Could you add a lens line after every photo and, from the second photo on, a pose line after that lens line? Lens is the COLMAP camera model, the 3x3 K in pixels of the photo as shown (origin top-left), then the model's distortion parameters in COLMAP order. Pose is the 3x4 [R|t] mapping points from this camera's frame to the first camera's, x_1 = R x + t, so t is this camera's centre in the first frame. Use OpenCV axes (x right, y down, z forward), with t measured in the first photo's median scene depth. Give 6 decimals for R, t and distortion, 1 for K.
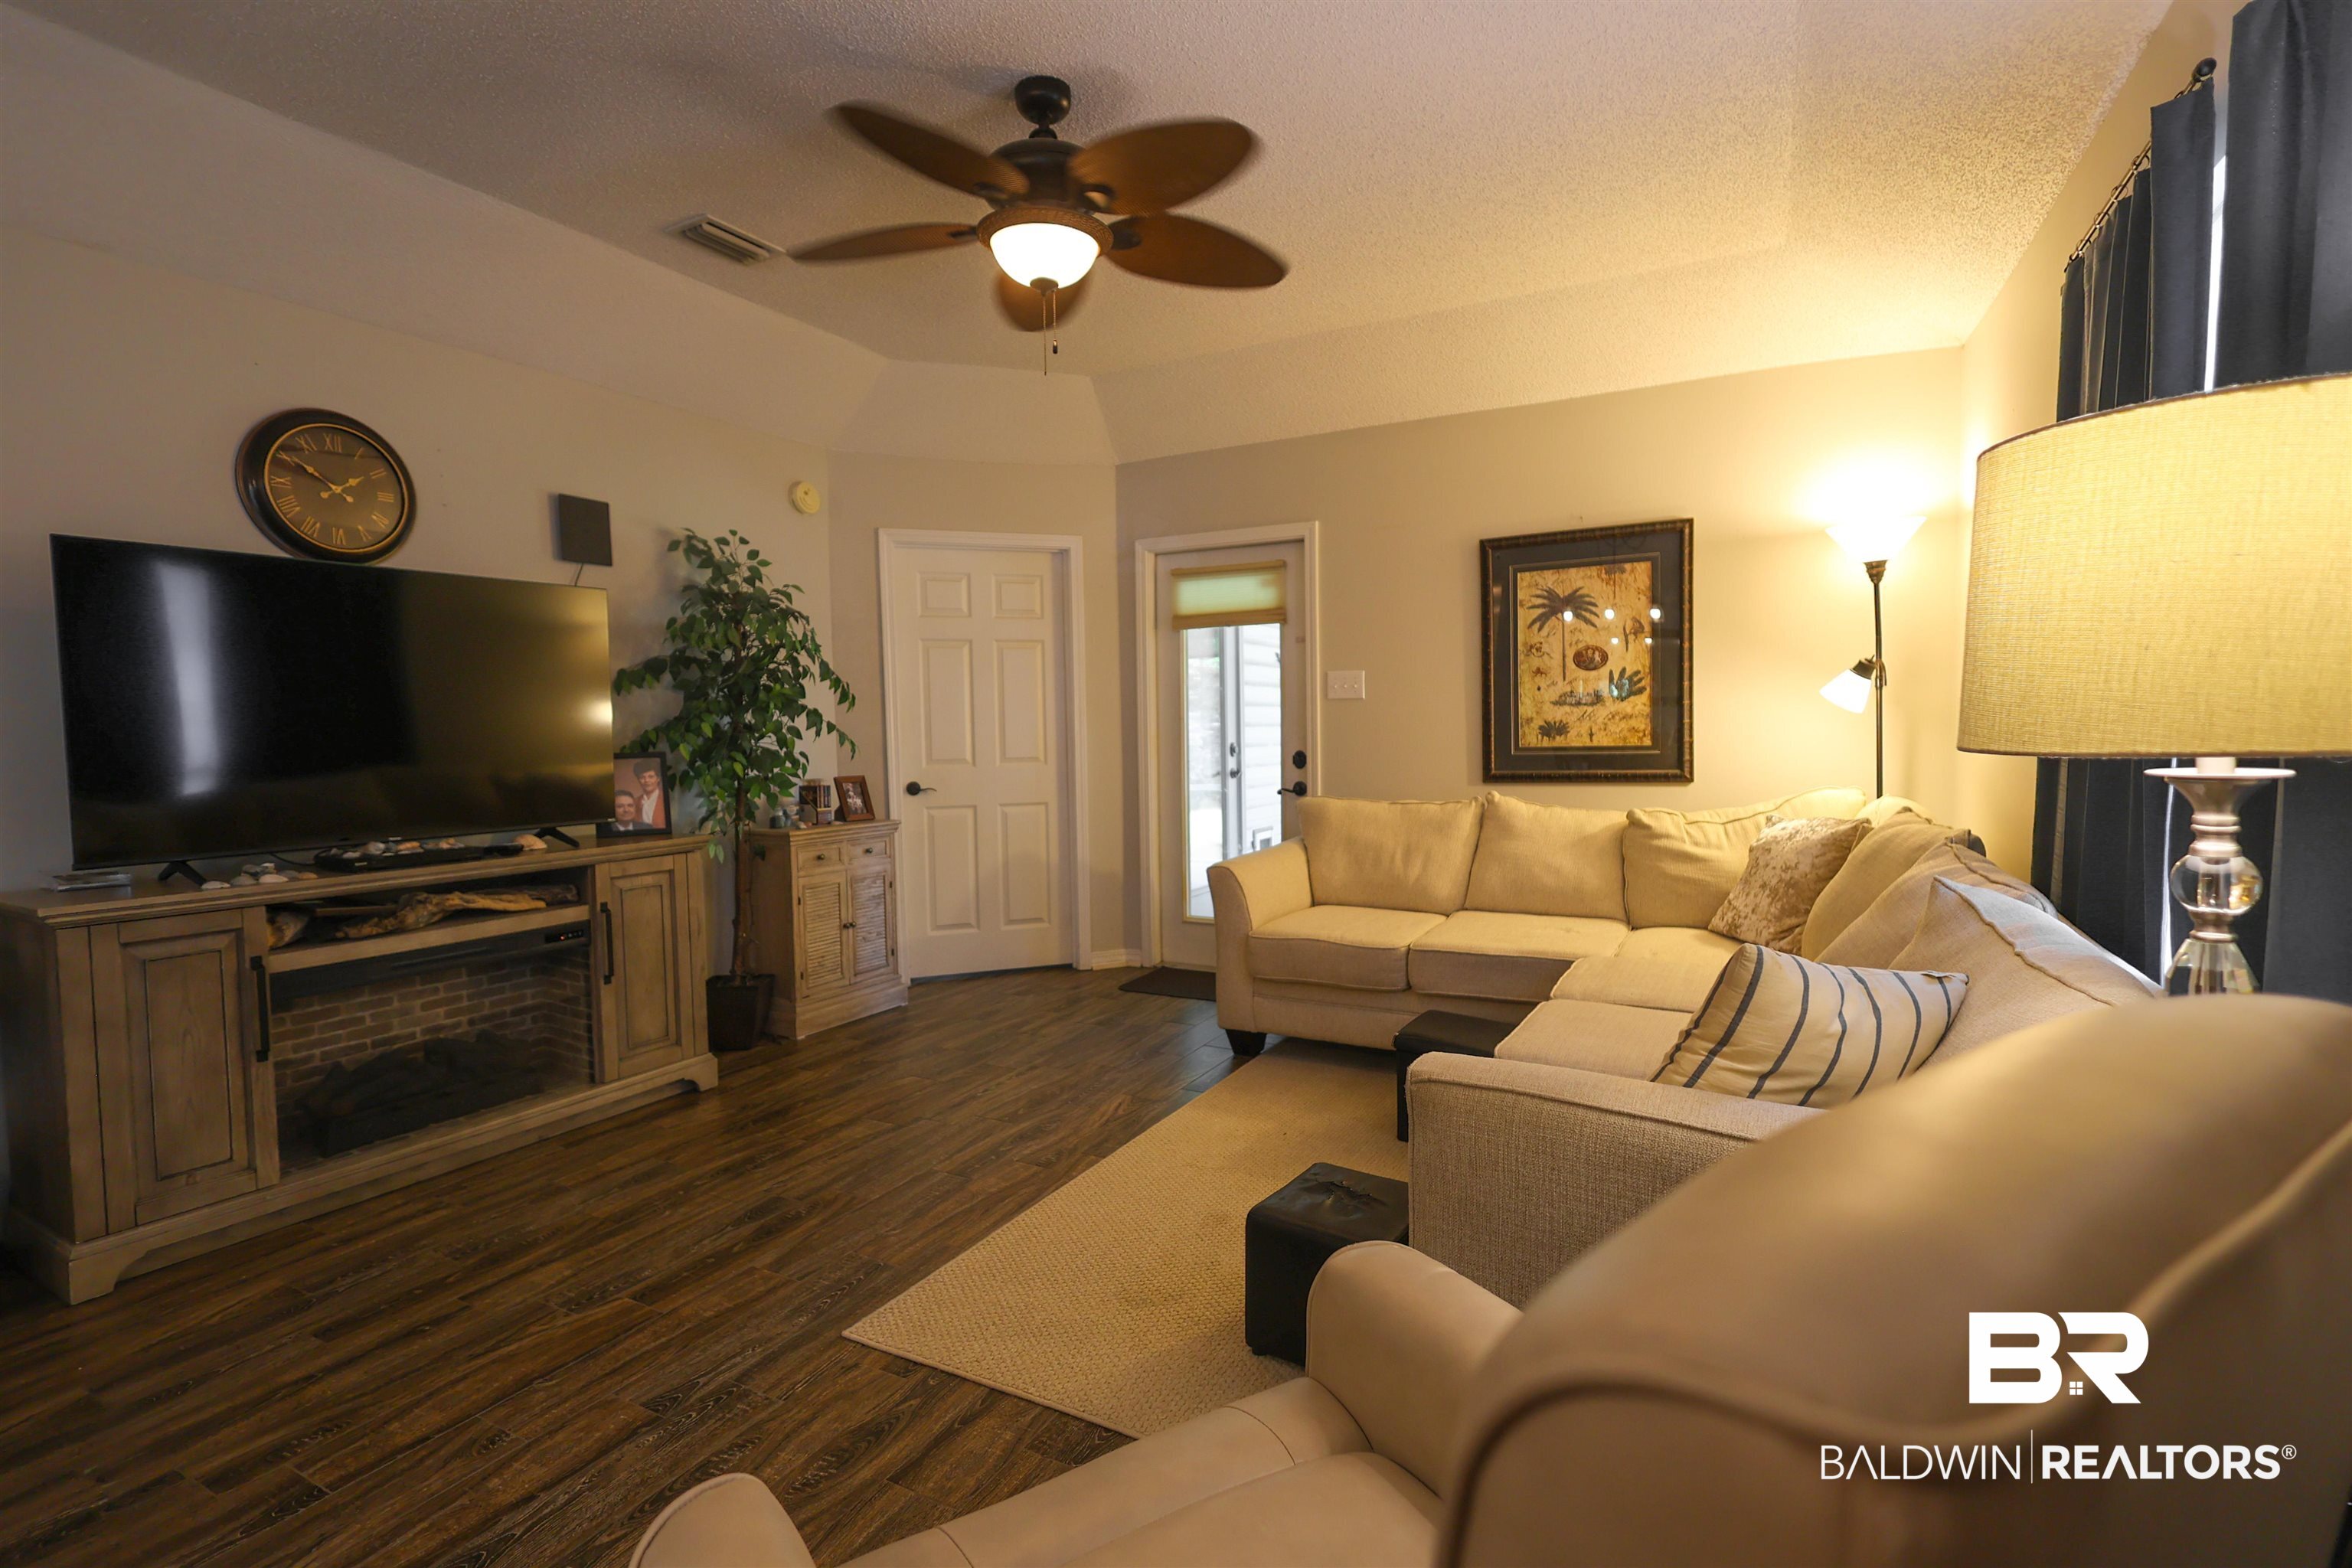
lens RADIAL K [[1134.8, 0, 1171.8], [0, 1134.8, 773.9], [0, 0, 1]] dist [-0.001088, 0.001430]
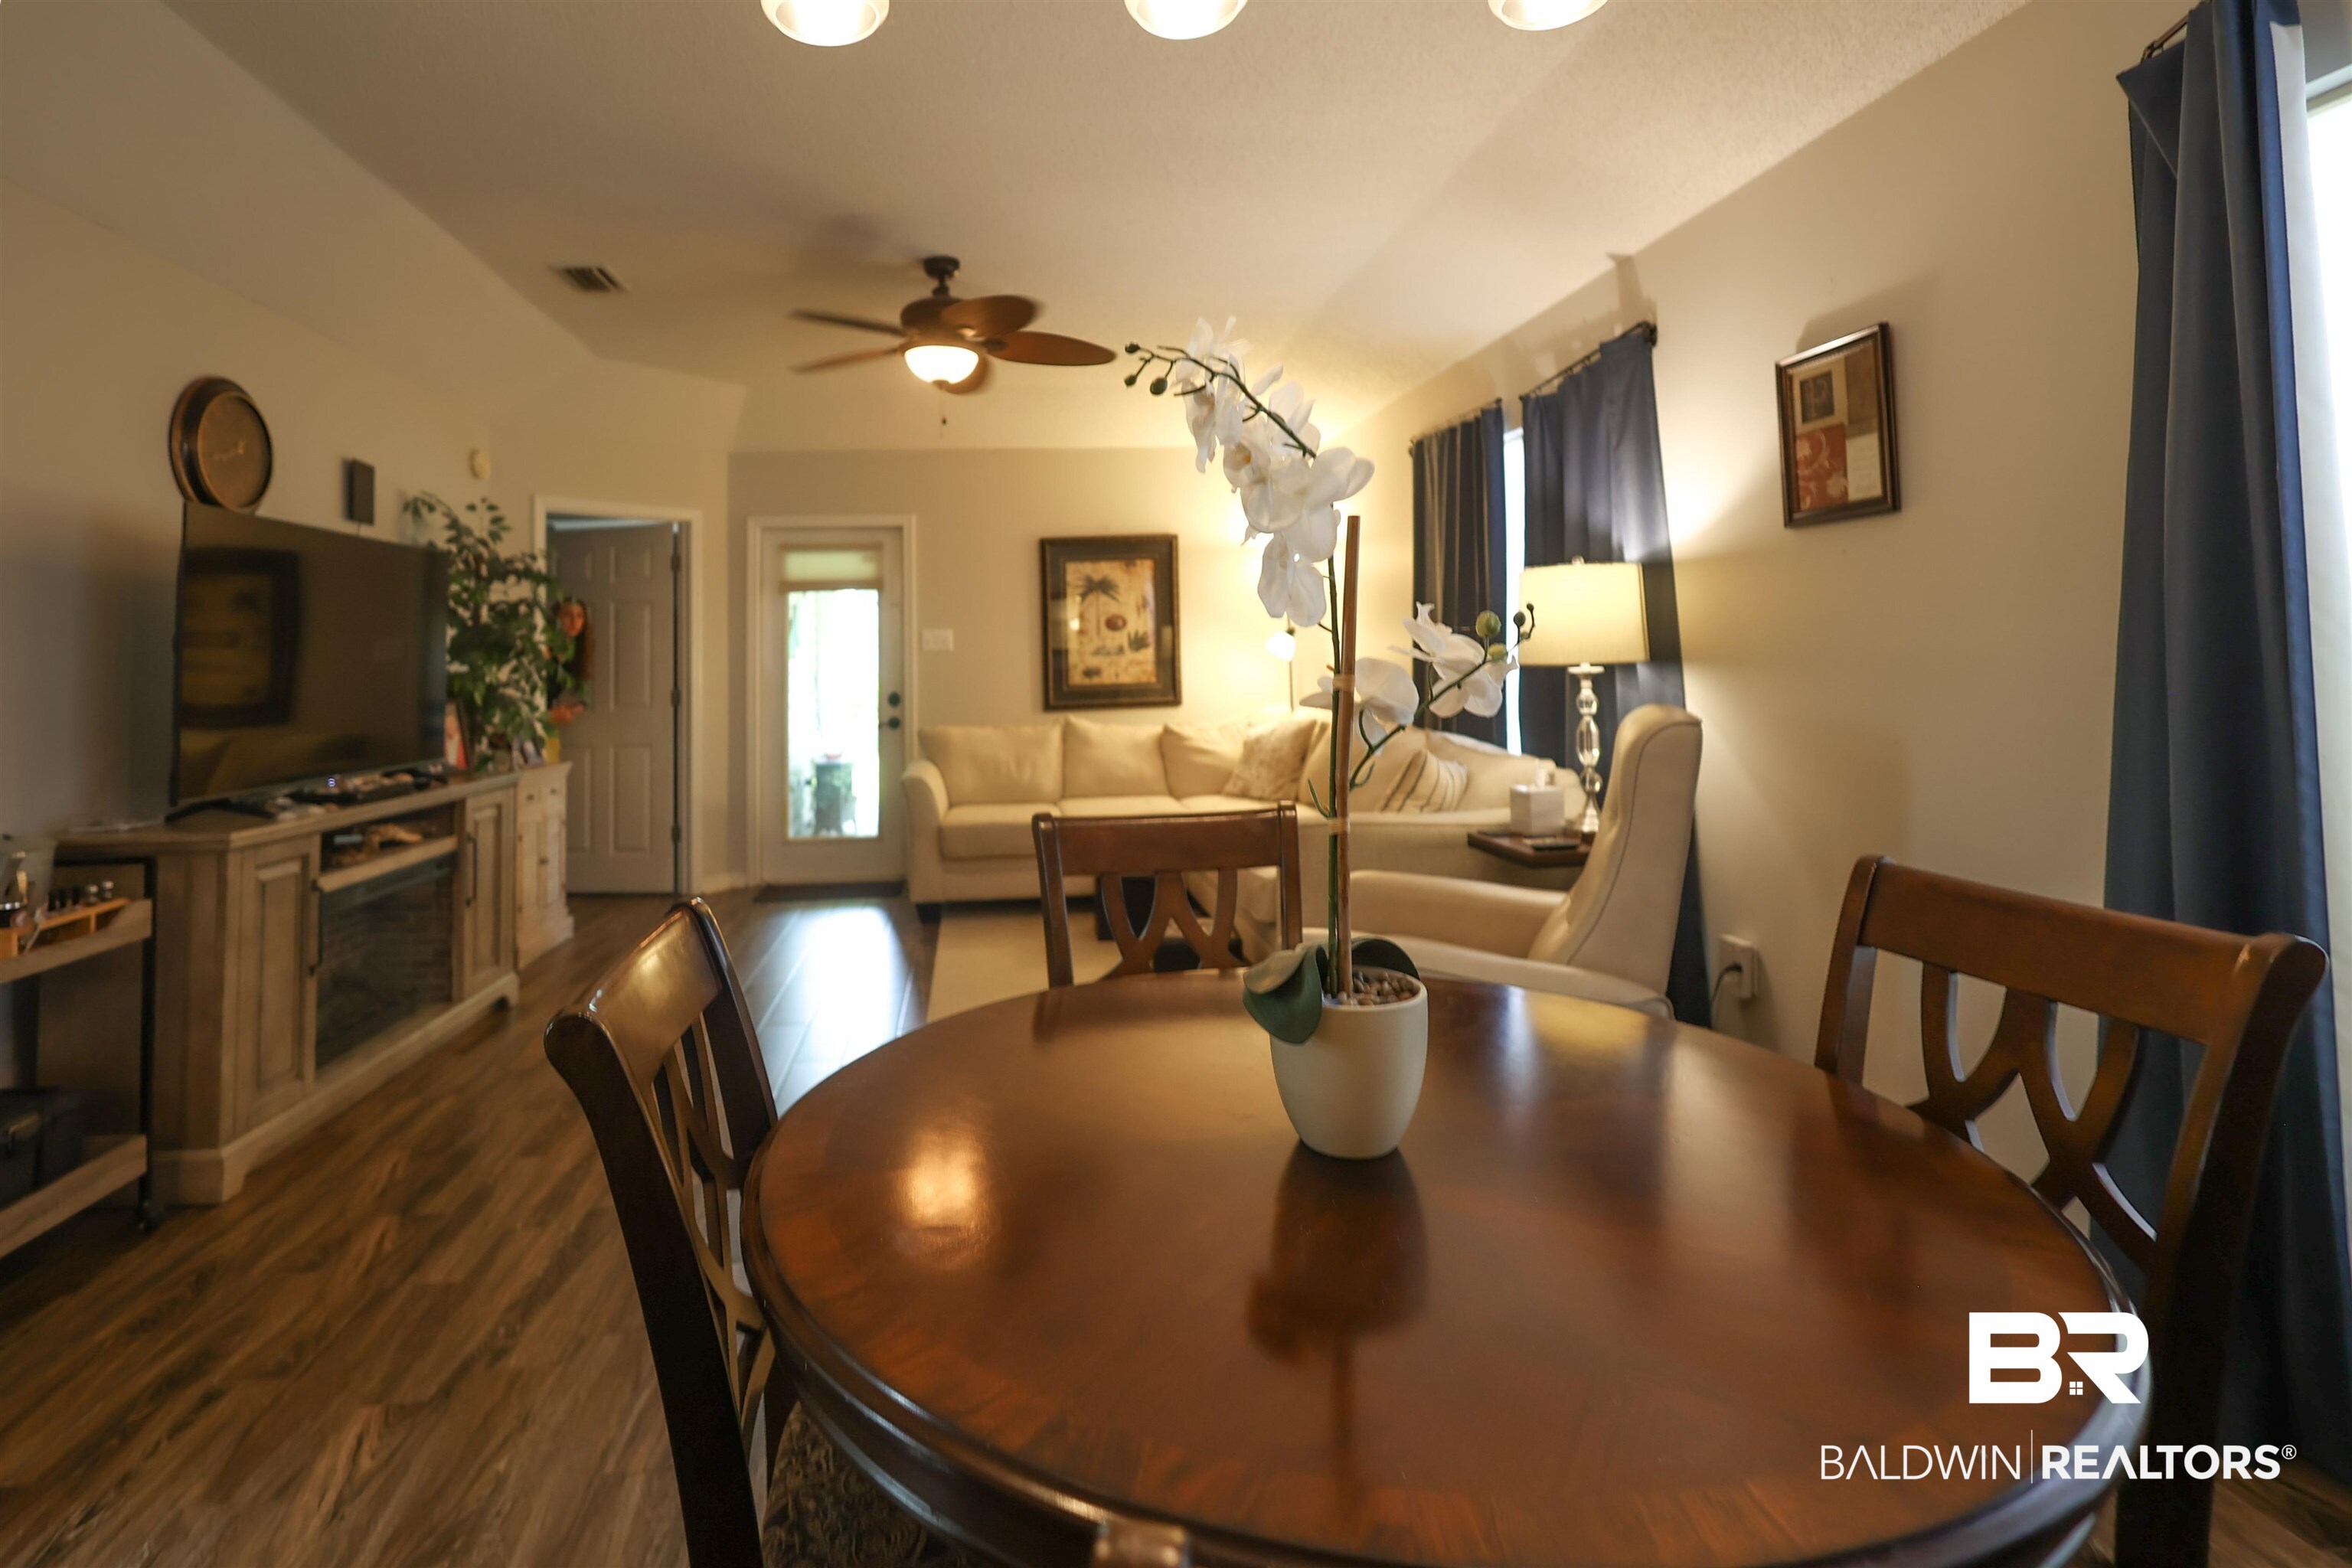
lens RADIAL K [[1025.9, 0, 1166.7], [0, 1025.9, 604.2], [0, 0, 1]] dist [-0.001619, -0.000116]
pose [[0.841762, 0.024348, 0.539300, -0.316247], [0.037085, 0.994014, -0.102762, 0.013178], [-0.538574, 0.106501, 0.835820, -0.157868]]
